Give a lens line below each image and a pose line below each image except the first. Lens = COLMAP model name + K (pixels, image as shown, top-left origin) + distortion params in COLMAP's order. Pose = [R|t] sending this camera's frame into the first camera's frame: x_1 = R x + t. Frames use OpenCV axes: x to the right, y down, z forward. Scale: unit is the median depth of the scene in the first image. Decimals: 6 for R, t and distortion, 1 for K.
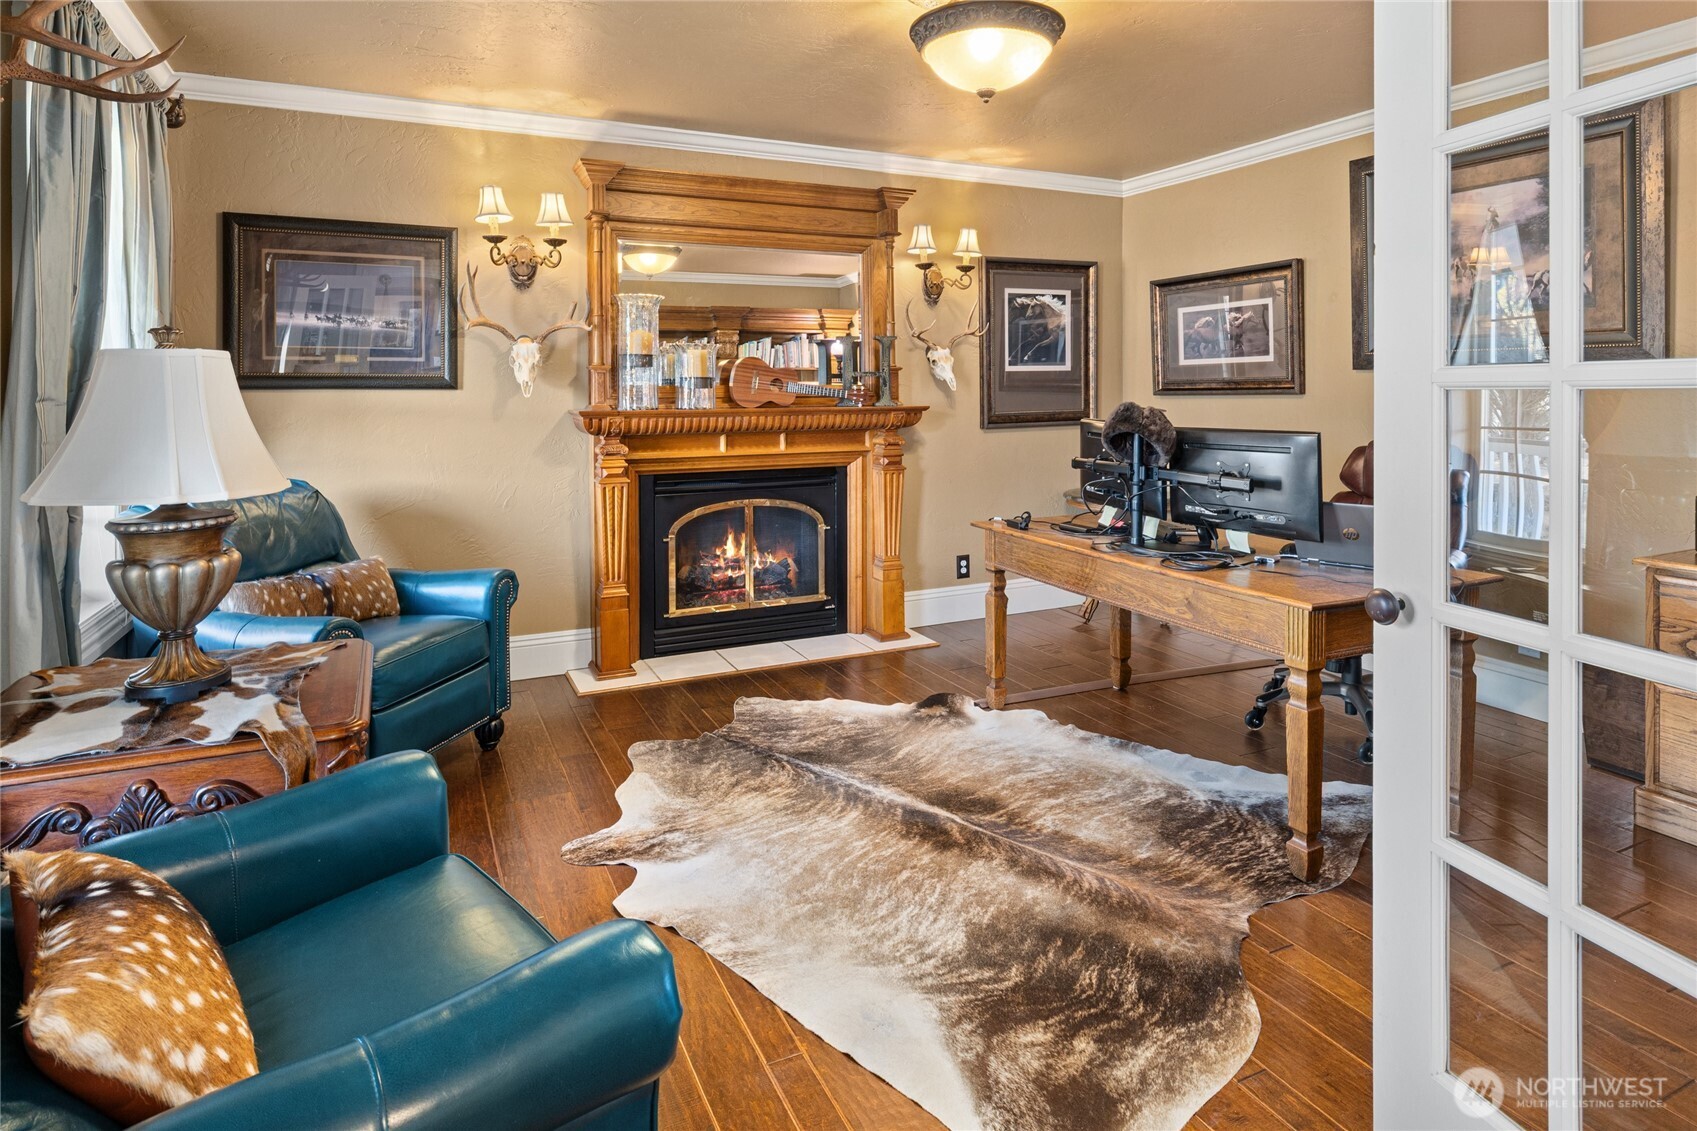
lens RADIAL K [[875.4, 0, 844.4], [0, 875.4, 504.3], [0, 0, 1]] dist [-0.003362, 0.001045]
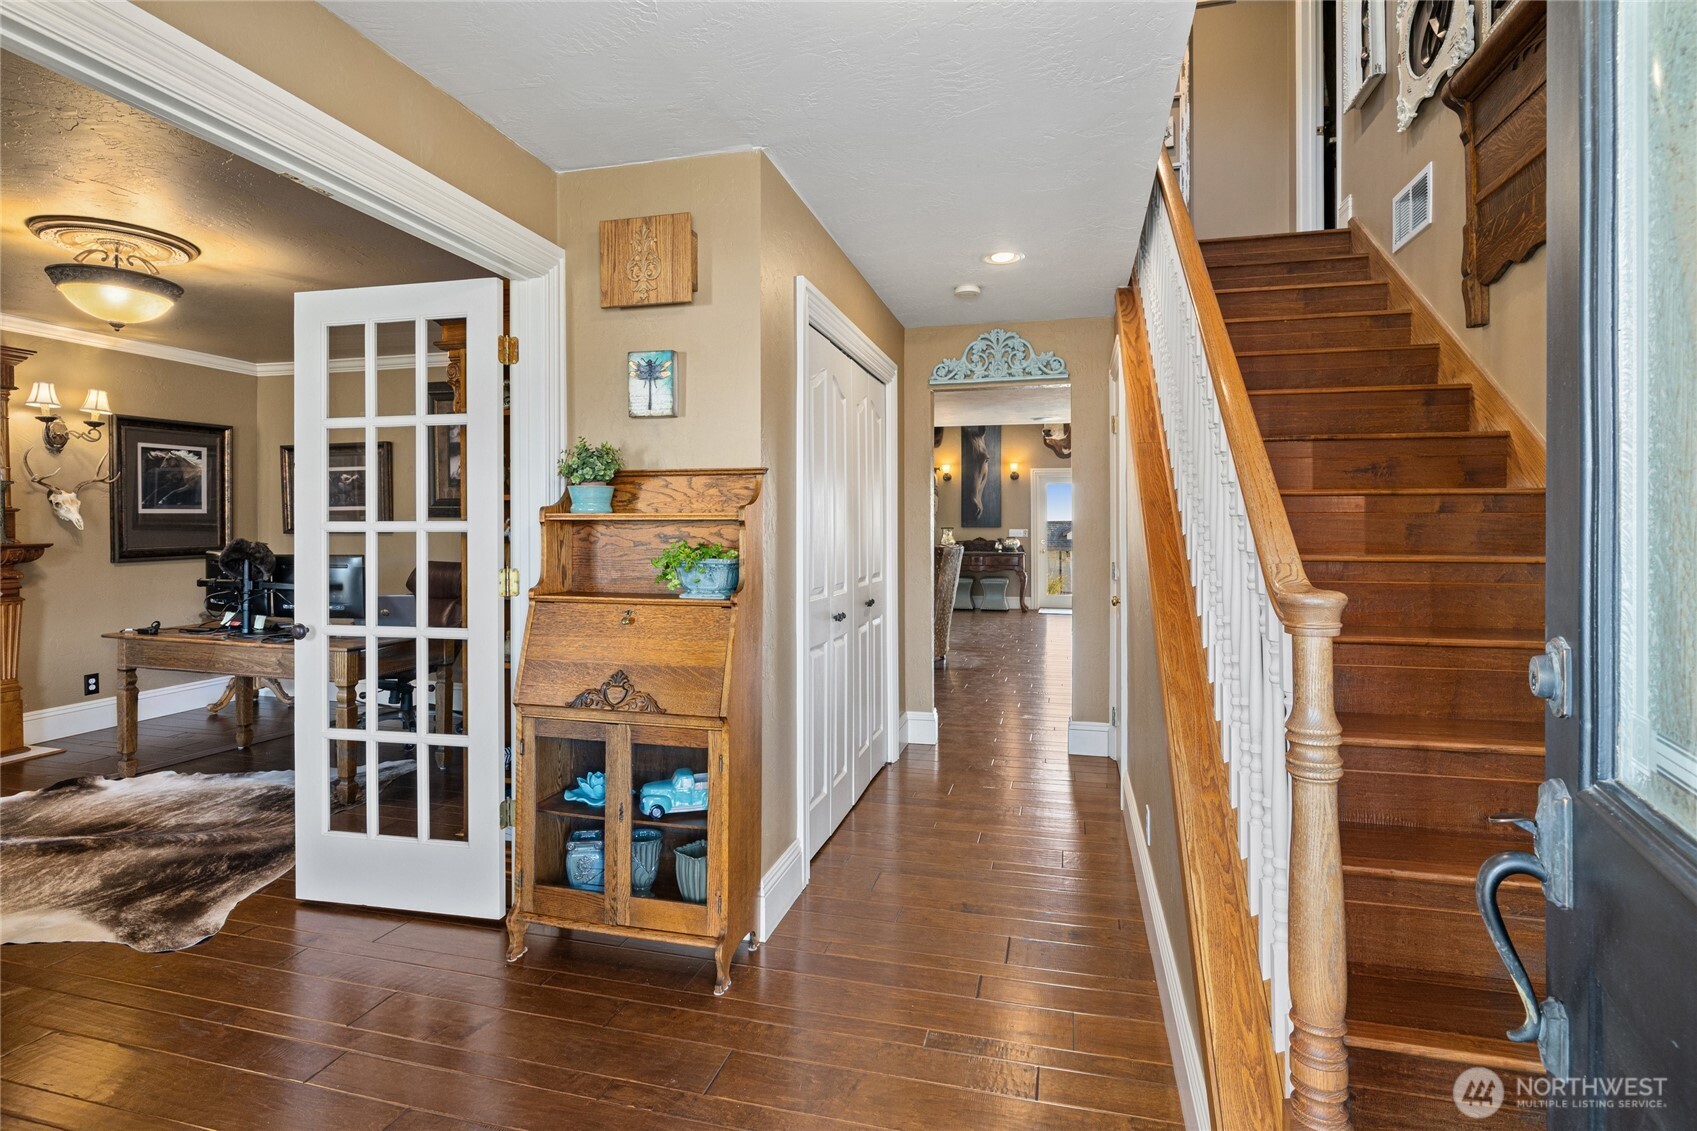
lens RADIAL K [[875.4, 0, 844.4], [0, 875.4, 504.3], [0, 0, 1]] dist [-0.003362, 0.001045]
pose [[0.657847, 0.022438, 0.752817, -0.107925], [0.095238, 0.989054, -0.112702, 0.082888], [-0.747105, 0.145838, 0.648510, -0.670199]]
